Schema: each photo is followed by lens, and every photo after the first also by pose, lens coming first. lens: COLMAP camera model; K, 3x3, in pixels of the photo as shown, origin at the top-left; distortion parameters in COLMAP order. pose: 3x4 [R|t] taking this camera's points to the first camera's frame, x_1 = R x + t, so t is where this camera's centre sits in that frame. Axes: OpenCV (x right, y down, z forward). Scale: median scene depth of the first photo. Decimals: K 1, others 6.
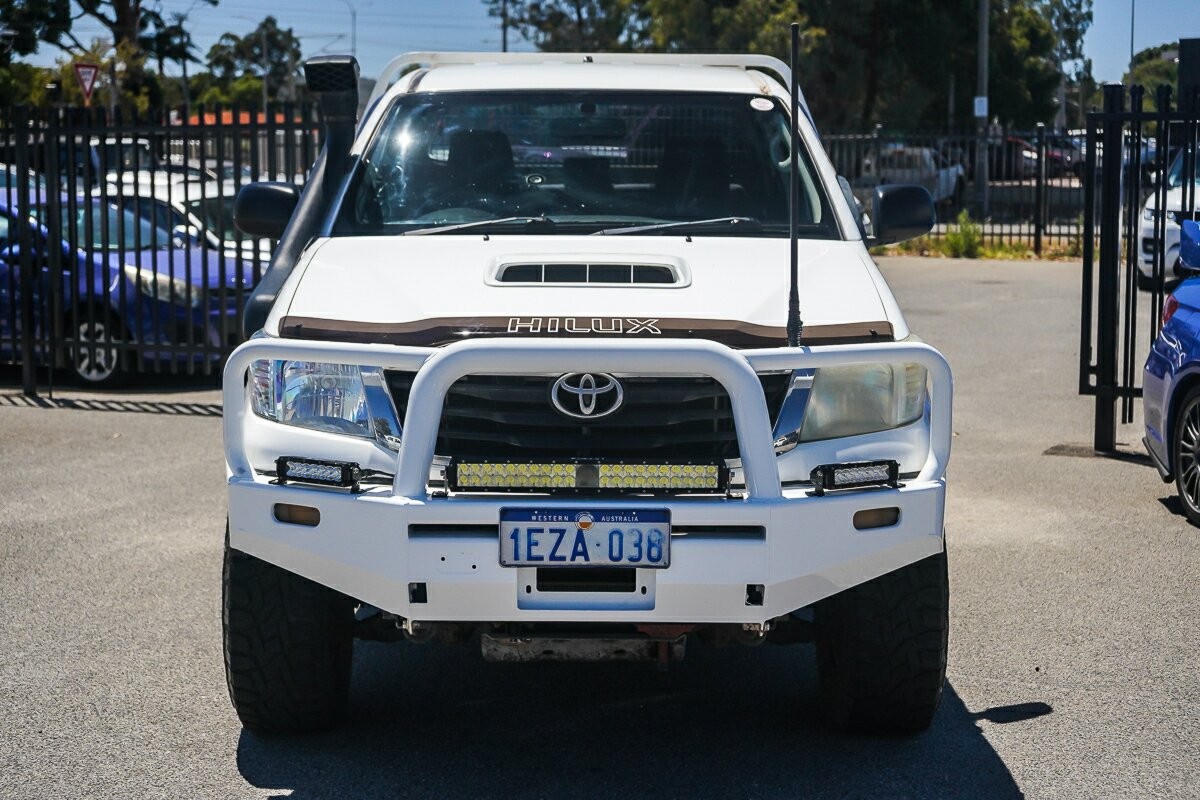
lens RADIAL K [[2018.7, 0, 555.0], [0, 2018.7, 454.1], [0, 0, 1]] dist [-0.018582, 0.000000]
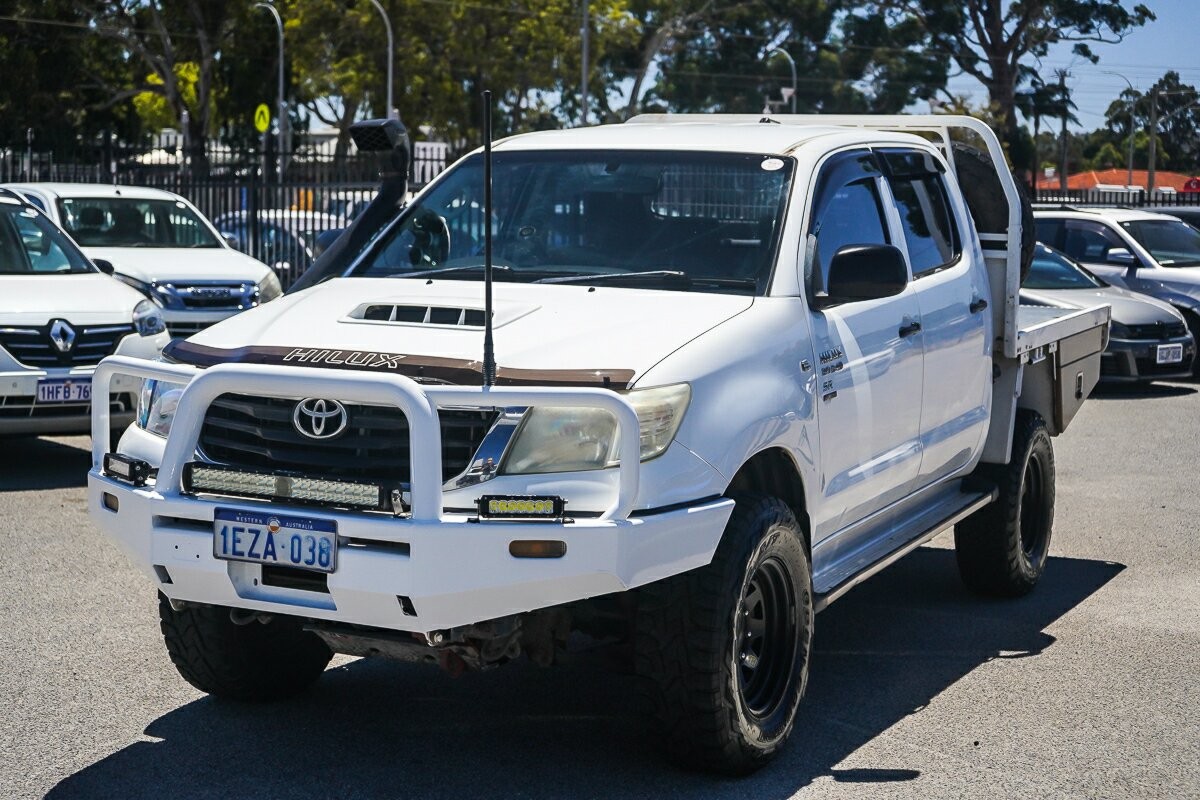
lens RADIAL K [[2018.7, 0, 529.6], [0, 2018.7, 472.5], [0, 0, 1]] dist [-0.018582, 0.000000]
pose [[0.892810, 0.075680, -0.444031, 0.634395], [-0.083621, 0.996496, 0.001705, -0.010491], [0.442604, 0.035608, 0.896010, 0.032914]]
